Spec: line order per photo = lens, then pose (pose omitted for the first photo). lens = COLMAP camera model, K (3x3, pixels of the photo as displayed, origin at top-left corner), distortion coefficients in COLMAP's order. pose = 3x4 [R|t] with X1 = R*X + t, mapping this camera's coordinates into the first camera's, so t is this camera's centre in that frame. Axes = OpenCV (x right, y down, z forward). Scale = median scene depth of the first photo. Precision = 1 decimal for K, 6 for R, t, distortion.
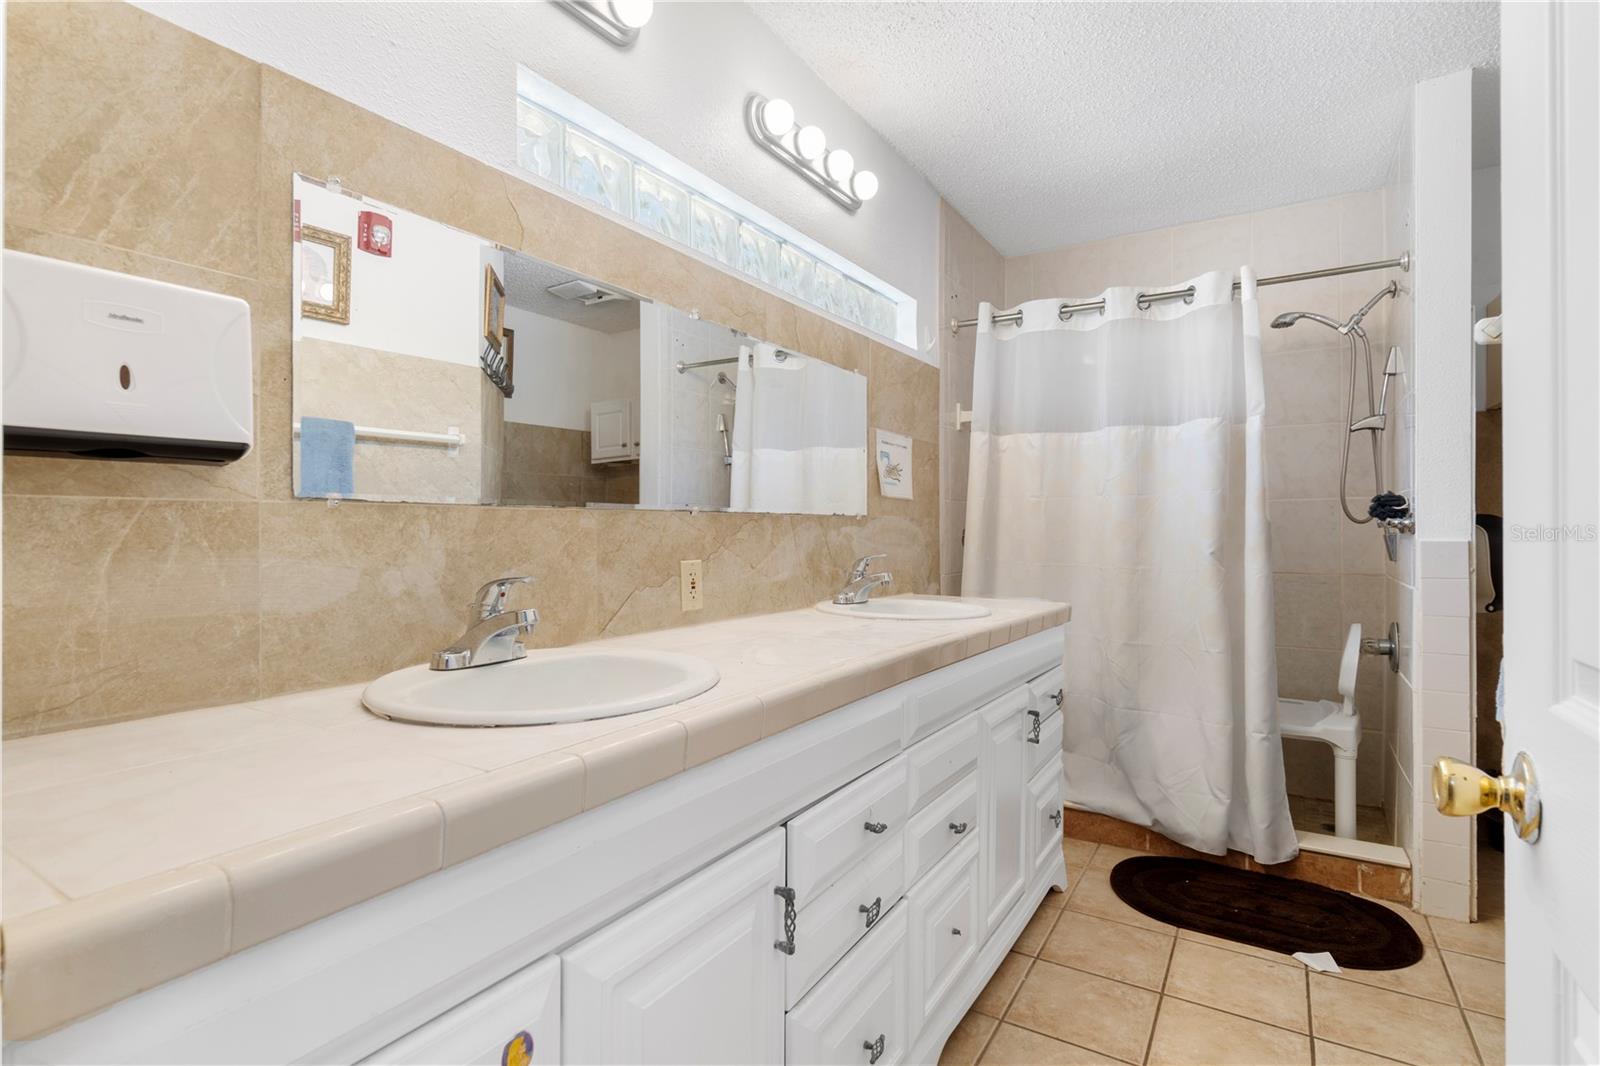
lens RADIAL K [[745.9, 0, 799.4], [0, 745.9, 521.7], [0, 0, 1]] dist [0.004828, -0.000056]
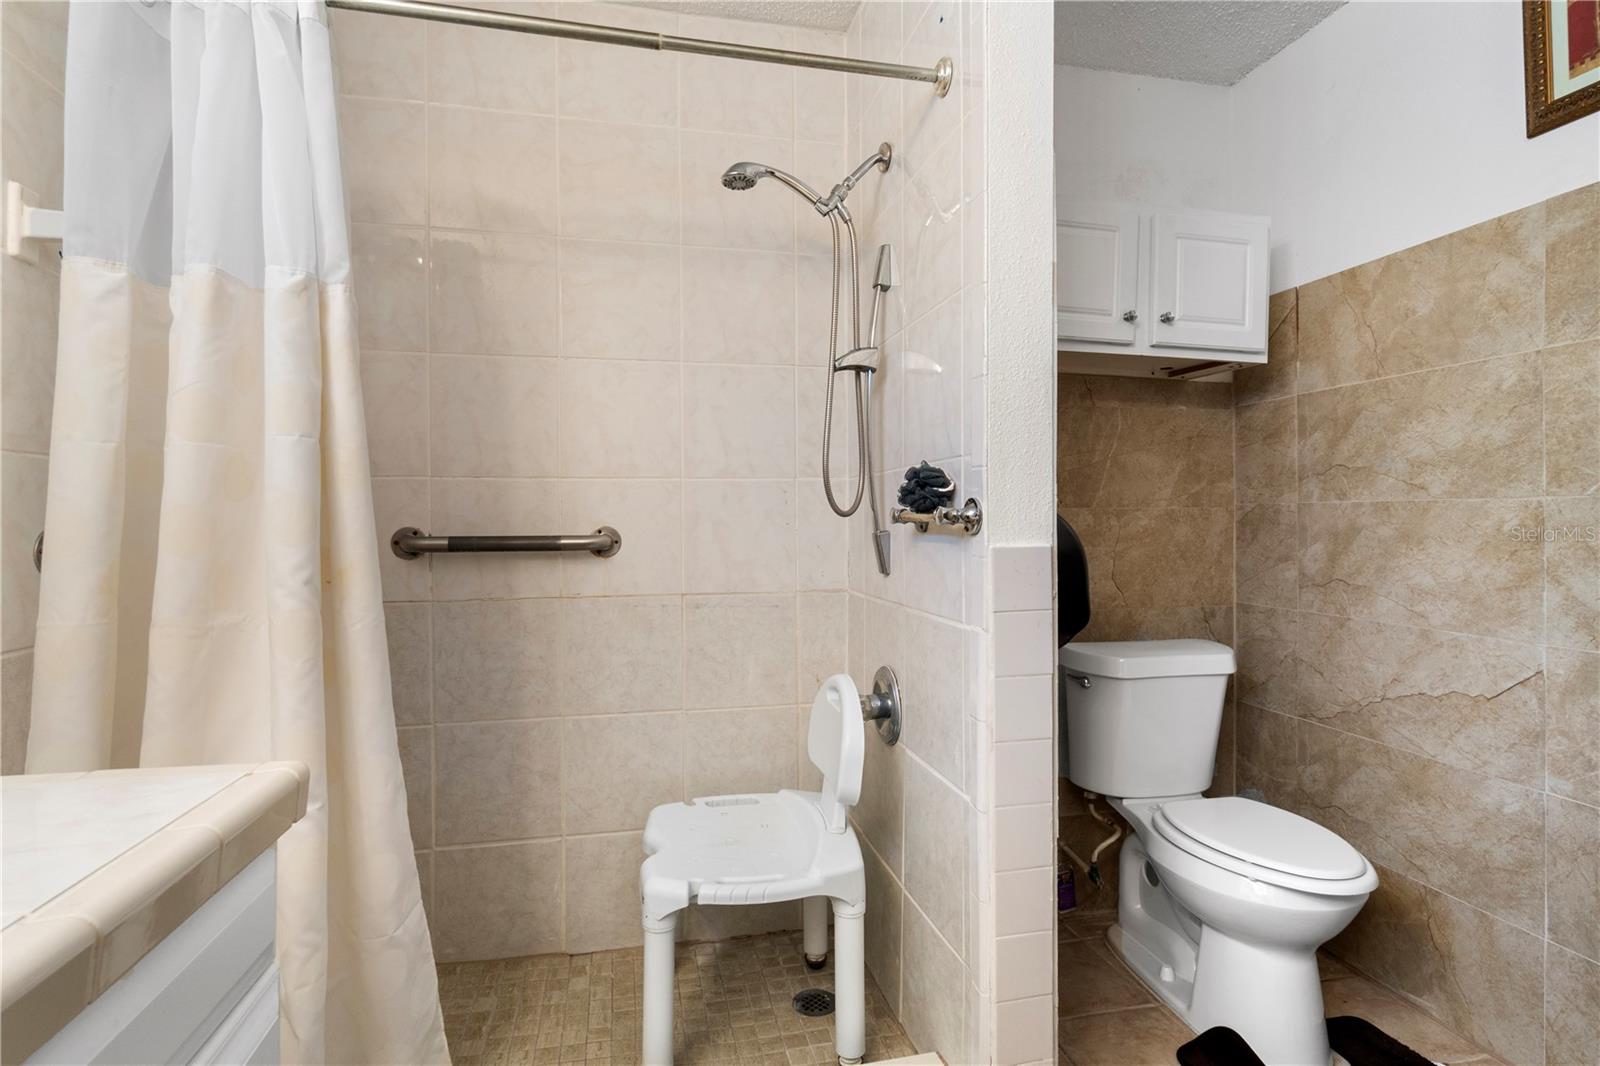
lens RADIAL K [[745.9, 0, 801.7], [0, 745.9, 516.5], [0, 0, 1]] dist [0.004828, -0.000056]
pose [[0.679982, -0.000903, 0.733229, 0.305422], [-0.002842, 0.999988, 0.003867, 0.000863], [-0.733224, -0.004713, 0.679971, 0.701208]]
